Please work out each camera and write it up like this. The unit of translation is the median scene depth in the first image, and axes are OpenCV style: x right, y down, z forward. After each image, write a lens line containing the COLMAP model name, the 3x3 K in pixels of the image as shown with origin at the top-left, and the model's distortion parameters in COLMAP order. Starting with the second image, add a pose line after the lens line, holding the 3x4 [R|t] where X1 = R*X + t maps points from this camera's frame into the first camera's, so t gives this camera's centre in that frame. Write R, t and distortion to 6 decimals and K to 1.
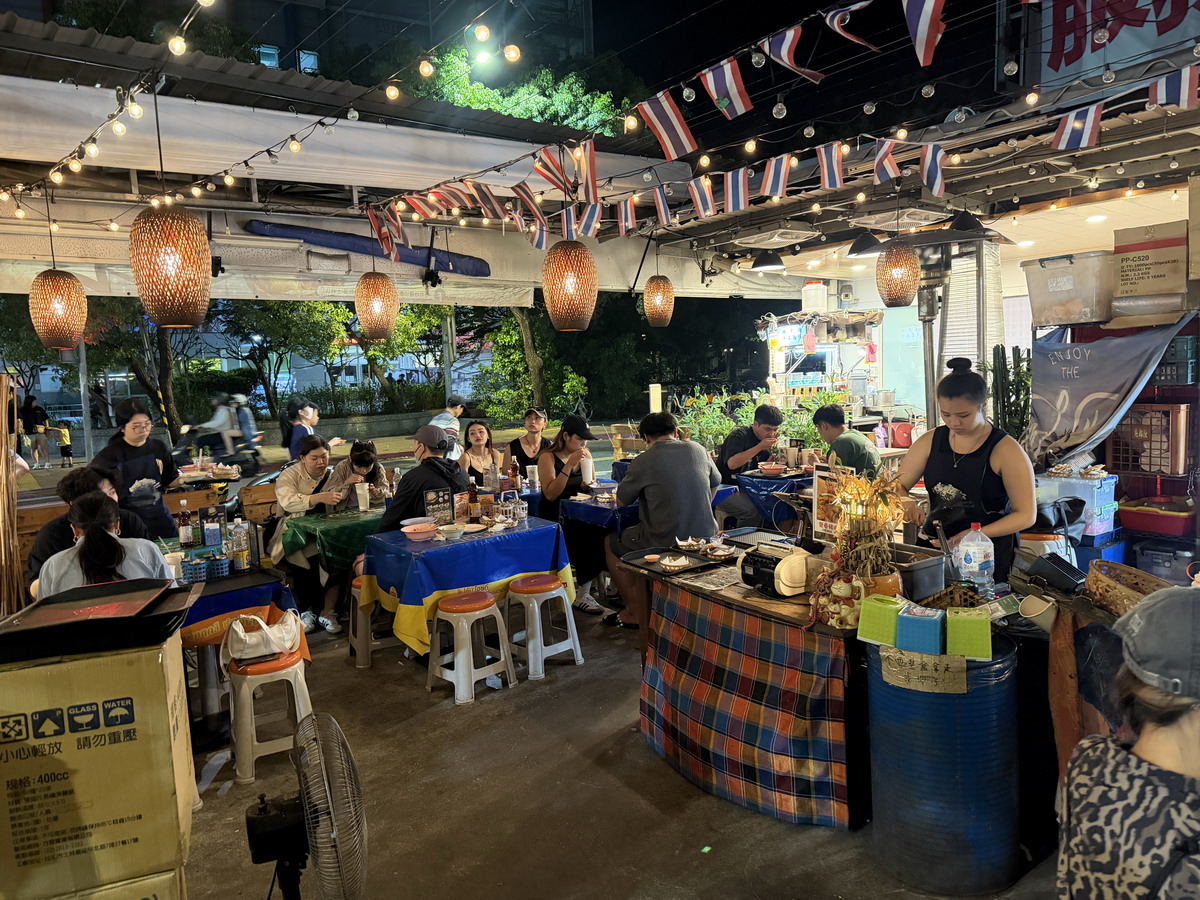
lens RADIAL K [[876.4, 0, 599.4], [0, 876.4, 449.2], [0, 0, 1]] dist [-0.002198, -0.001677]
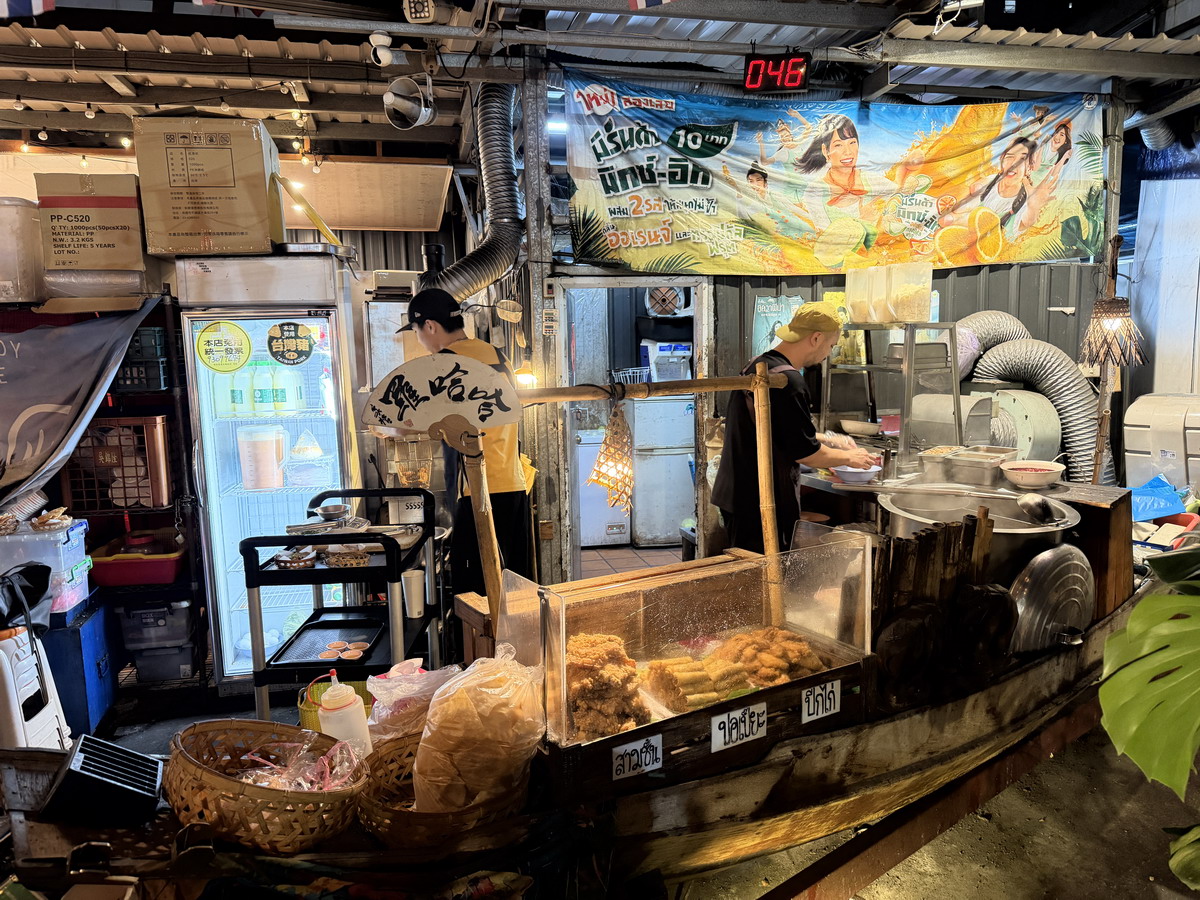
lens RADIAL K [[853.4, 0, 600.1], [0, 853.4, 455.9], [0, 0, 1]] dist [0.005027, -0.004679]
pose [[0.402787, -0.088928, 0.910963, 0.129973], [0.088622, 0.994382, 0.057887, -0.024725], [-0.910993, 0.057416, 0.408405, 0.329625]]
